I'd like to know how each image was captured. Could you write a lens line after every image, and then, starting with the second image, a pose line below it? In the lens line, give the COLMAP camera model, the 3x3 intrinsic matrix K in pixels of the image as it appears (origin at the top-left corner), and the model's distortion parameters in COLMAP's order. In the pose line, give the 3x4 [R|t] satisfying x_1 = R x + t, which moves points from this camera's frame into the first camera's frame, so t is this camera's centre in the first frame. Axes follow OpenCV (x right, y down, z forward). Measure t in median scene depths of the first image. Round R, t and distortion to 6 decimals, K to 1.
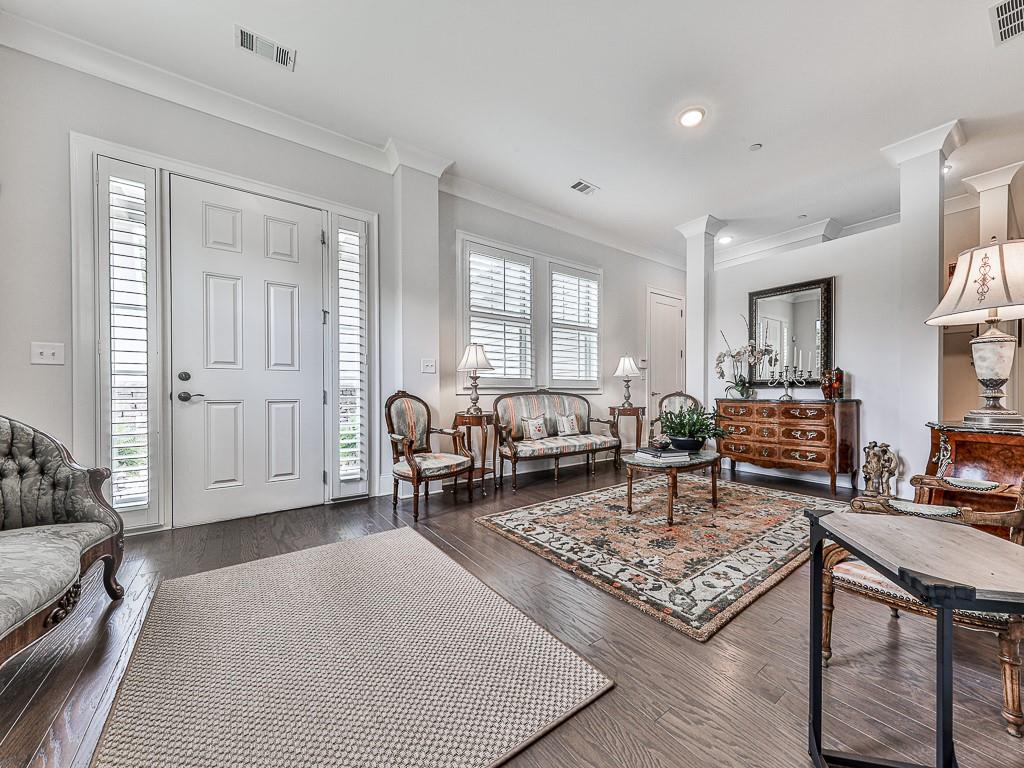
lens RADIAL K [[363.6, 0, 514.0], [0, 363.6, 395.5], [0, 0, 1]] dist [-0.000175, -0.000013]
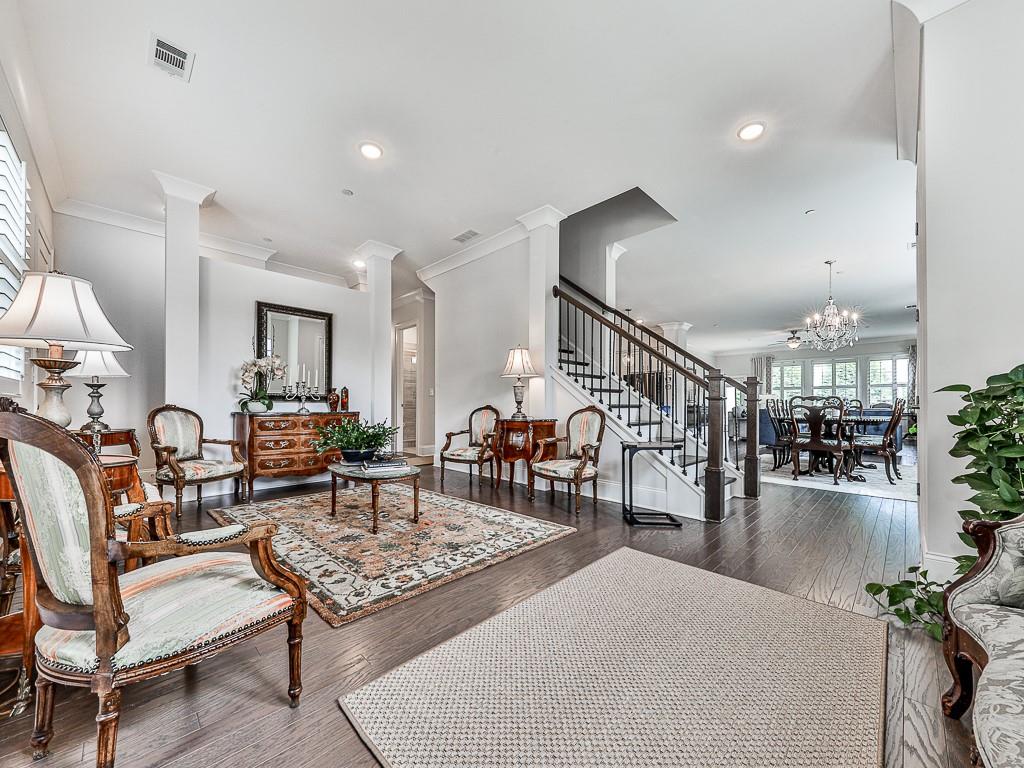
lens RADIAL K [[394.2, 0, 509.2], [0, 394.2, 403.6], [0, 0, 1]] dist [0.002043, 0.000058]
pose [[-0.148443, 0.003318, 0.988915, -0.854495], [0.002107, 0.999993, -0.003039, -0.016350], [-0.988919, 0.001632, -0.148449, 0.896877]]
